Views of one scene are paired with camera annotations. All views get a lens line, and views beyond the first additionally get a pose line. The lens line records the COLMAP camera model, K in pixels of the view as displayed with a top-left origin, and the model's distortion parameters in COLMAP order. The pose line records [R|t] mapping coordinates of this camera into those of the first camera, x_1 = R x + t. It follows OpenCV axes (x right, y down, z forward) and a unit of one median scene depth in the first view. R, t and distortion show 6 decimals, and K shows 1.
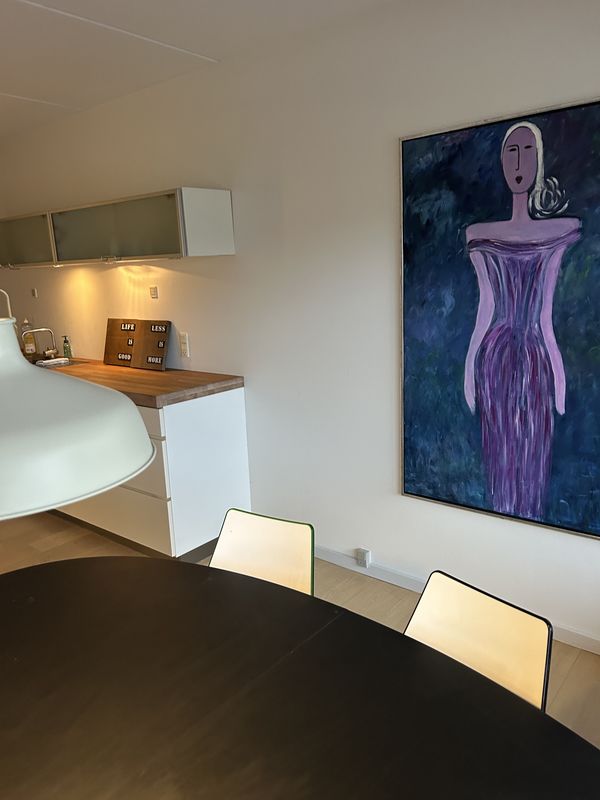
lens RADIAL K [[607.0, 0, 297.0], [0, 607.0, 398.6], [0, 0, 1]] dist [0.076475, -0.074433]
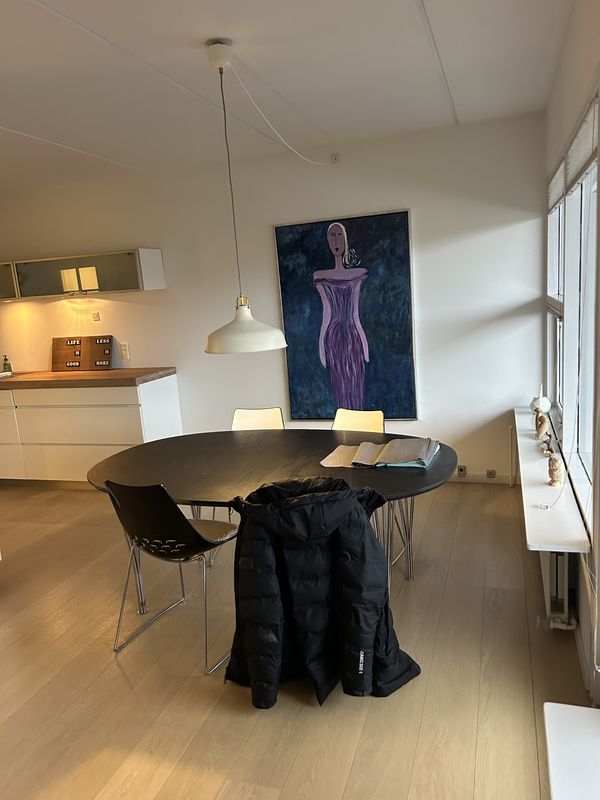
lens RADIAL K [[607.0, 0, 300.9], [0, 607.0, 405.4], [0, 0, 1]] dist [0.076475, -0.074433]
pose [[0.935345, -0.092967, 0.341302, -0.440088], [0.106084, 0.994158, -0.019928, 0.168367], [-0.337456, 0.054846, 0.939742, -0.749722]]
